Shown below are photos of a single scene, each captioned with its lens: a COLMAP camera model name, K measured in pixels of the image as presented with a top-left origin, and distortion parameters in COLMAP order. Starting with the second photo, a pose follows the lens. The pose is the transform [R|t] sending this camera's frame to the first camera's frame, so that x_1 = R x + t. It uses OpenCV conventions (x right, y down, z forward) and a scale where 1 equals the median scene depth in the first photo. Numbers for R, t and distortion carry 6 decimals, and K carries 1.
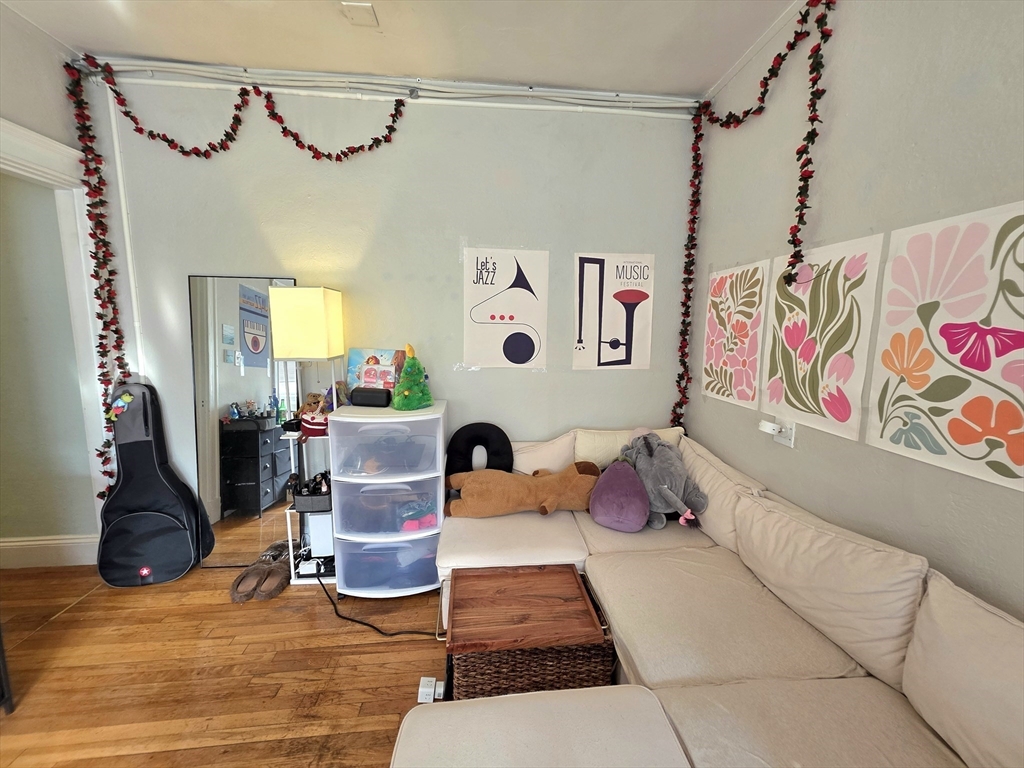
lens RADIAL K [[409.4, 0, 515.7], [0, 409.4, 381.8], [0, 0, 1]] dist [0.002274, 0.000038]
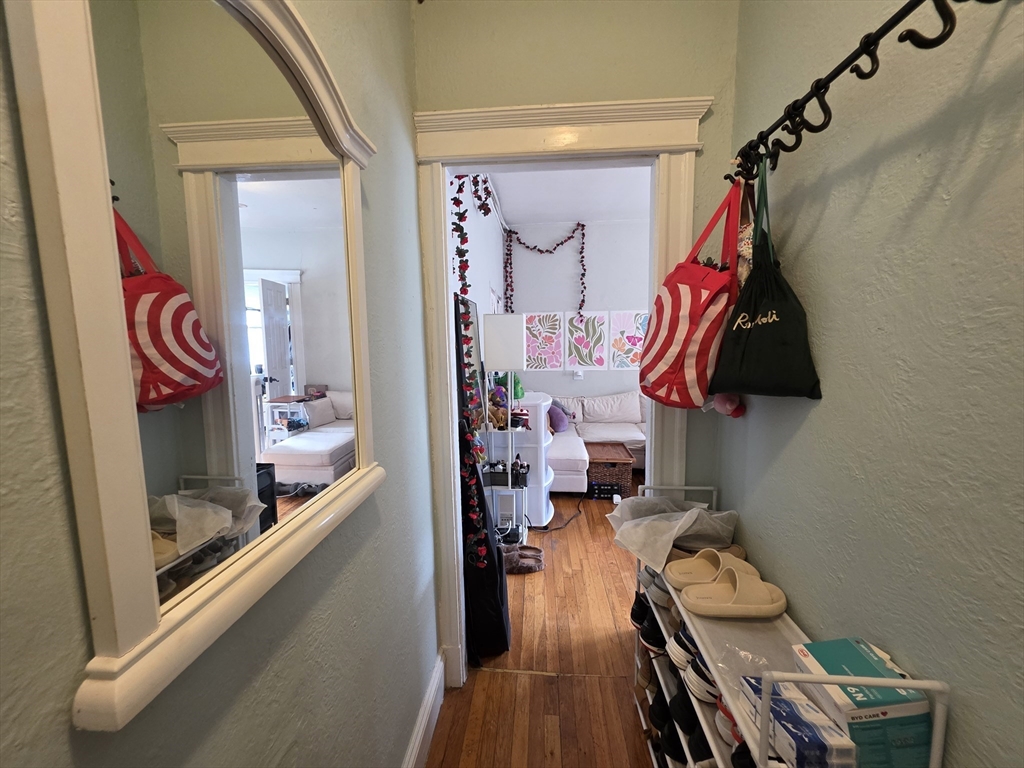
lens RADIAL K [[409.4, 0, 512.8], [0, 409.4, 383.7], [0, 0, 1]] dist [0.002274, 0.000038]
pose [[0.166286, -0.128200, 0.977708, -1.975167], [0.149002, 0.983394, 0.103604, -0.160901], [-0.974755, 0.128453, 0.182627, 0.859241]]
